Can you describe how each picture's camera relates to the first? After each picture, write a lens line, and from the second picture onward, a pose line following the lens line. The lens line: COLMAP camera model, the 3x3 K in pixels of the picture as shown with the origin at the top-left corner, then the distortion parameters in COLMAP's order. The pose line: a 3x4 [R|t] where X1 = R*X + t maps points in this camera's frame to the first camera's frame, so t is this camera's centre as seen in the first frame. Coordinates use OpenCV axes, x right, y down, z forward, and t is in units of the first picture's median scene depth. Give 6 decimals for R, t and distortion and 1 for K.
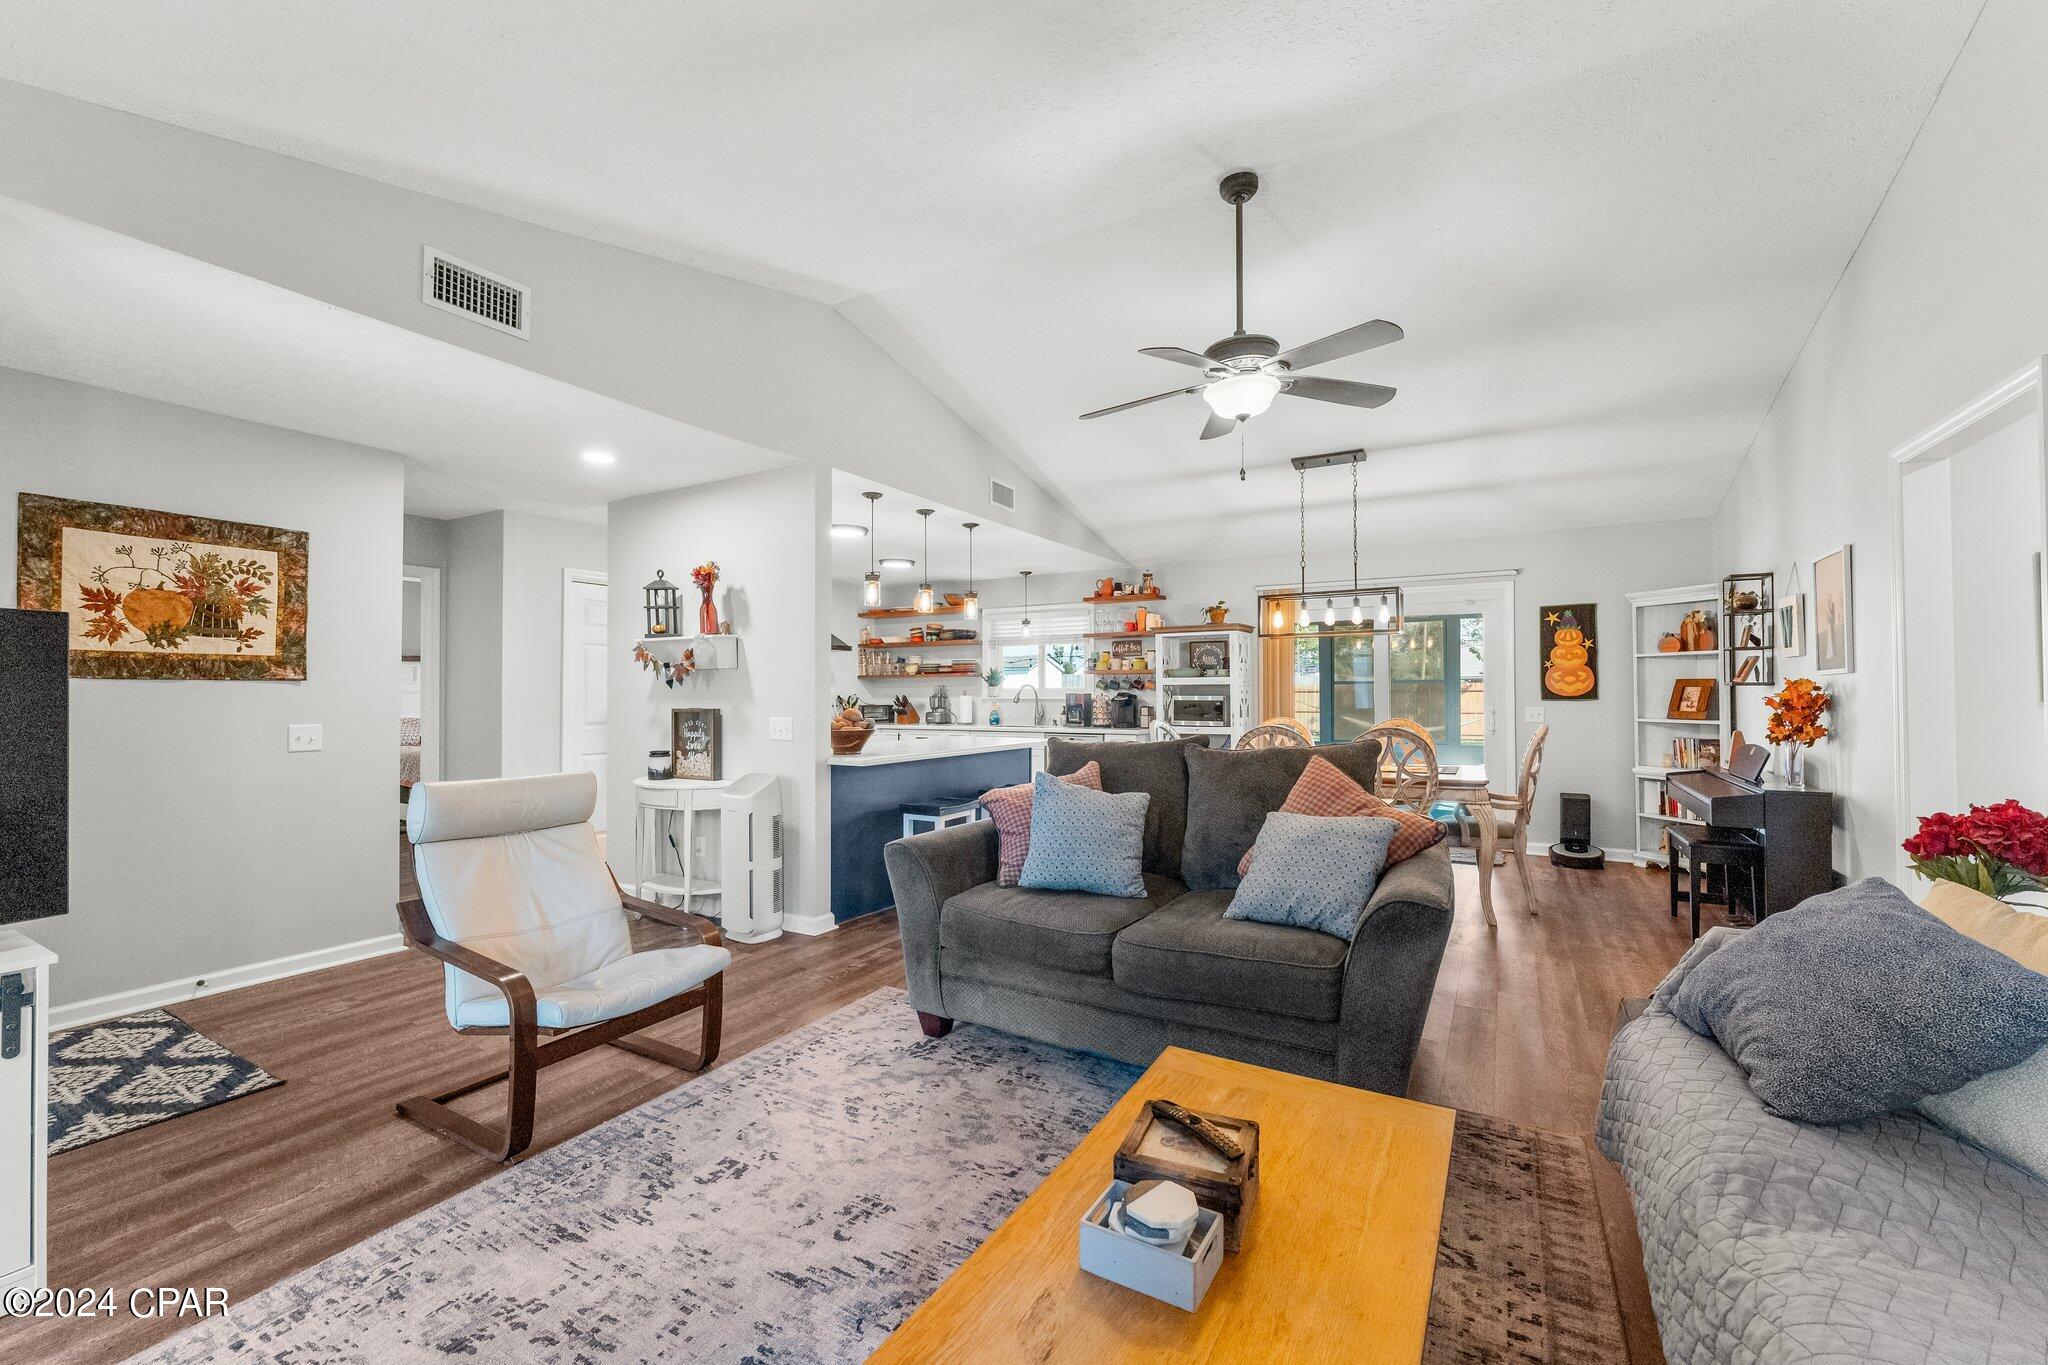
lens RADIAL K [[830.8, 0, 1021.3], [0, 830.8, 680.3], [0, 0, 1]] dist [-0.000670, -0.000104]
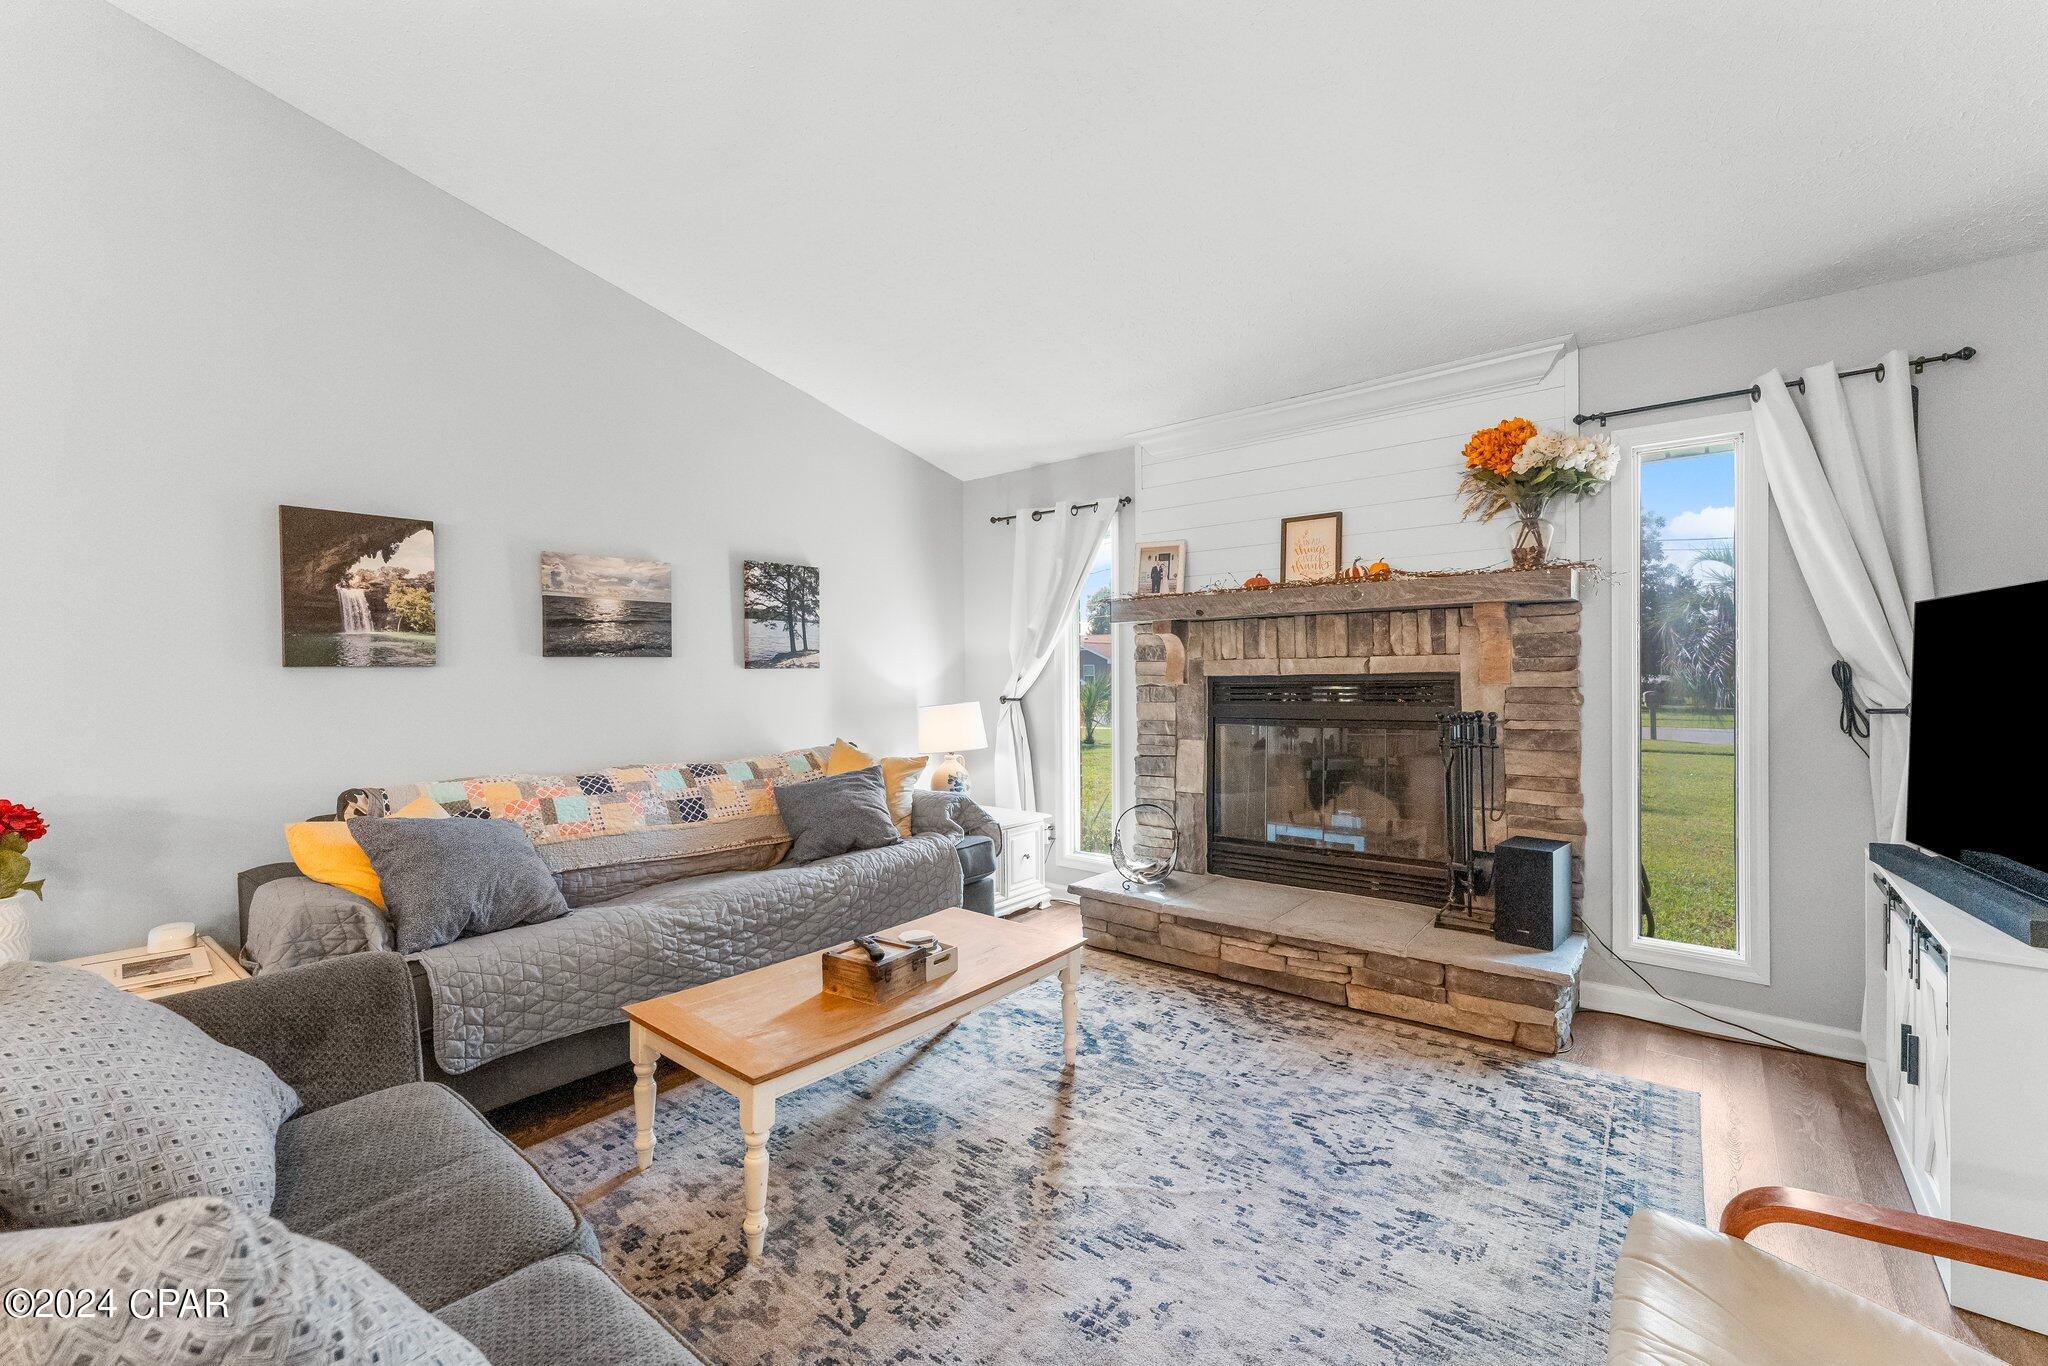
lens RADIAL K [[830.8, 0, 1021.3], [0, 830.8, 680.8], [0, 0, 1]] dist [-0.000670, -0.000104]
pose [[-0.987530, 0.011827, 0.156989, -0.084235], [0.010079, 0.999878, -0.011929, 0.009525], [-0.157111, -0.010198, -0.987528, 0.624051]]
